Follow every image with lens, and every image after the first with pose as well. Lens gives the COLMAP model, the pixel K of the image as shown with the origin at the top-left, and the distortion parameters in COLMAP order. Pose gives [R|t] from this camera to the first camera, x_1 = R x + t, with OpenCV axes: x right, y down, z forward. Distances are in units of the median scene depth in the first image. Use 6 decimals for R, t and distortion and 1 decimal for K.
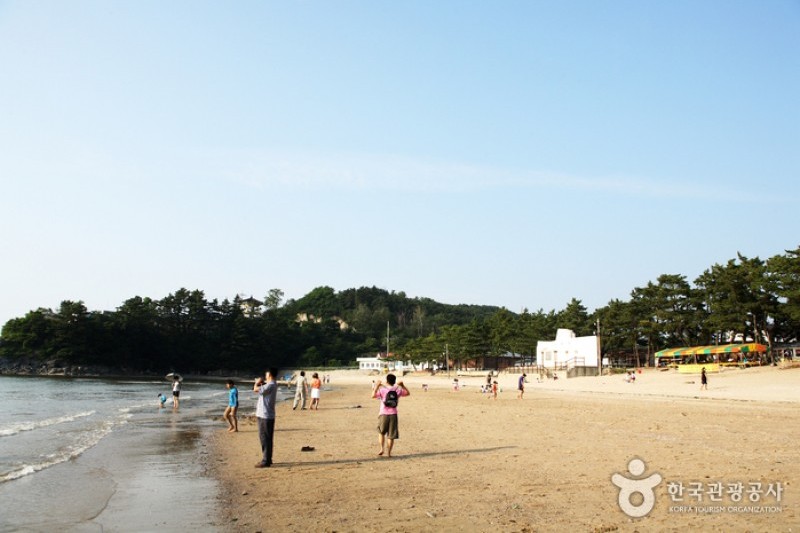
lens RADIAL K [[657.9, 0, 400.0], [0, 657.9, 266.5], [0, 0, 1]] dist [-0.093547, 0.118268]
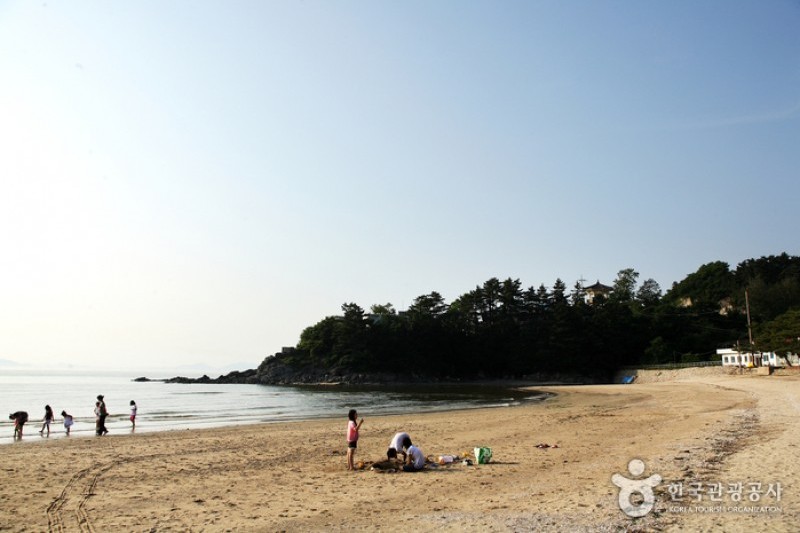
lens RADIAL K [[657.9, 0, 400.0], [0, 657.9, 266.5], [0, 0, 1]] dist [-0.093547, 0.118268]
pose [[0.792109, -0.118912, -0.598685, 0.088629], [0.117368, 0.992209, -0.041788, 0.041052], [0.598990, -0.037166, 0.799894, 0.251974]]
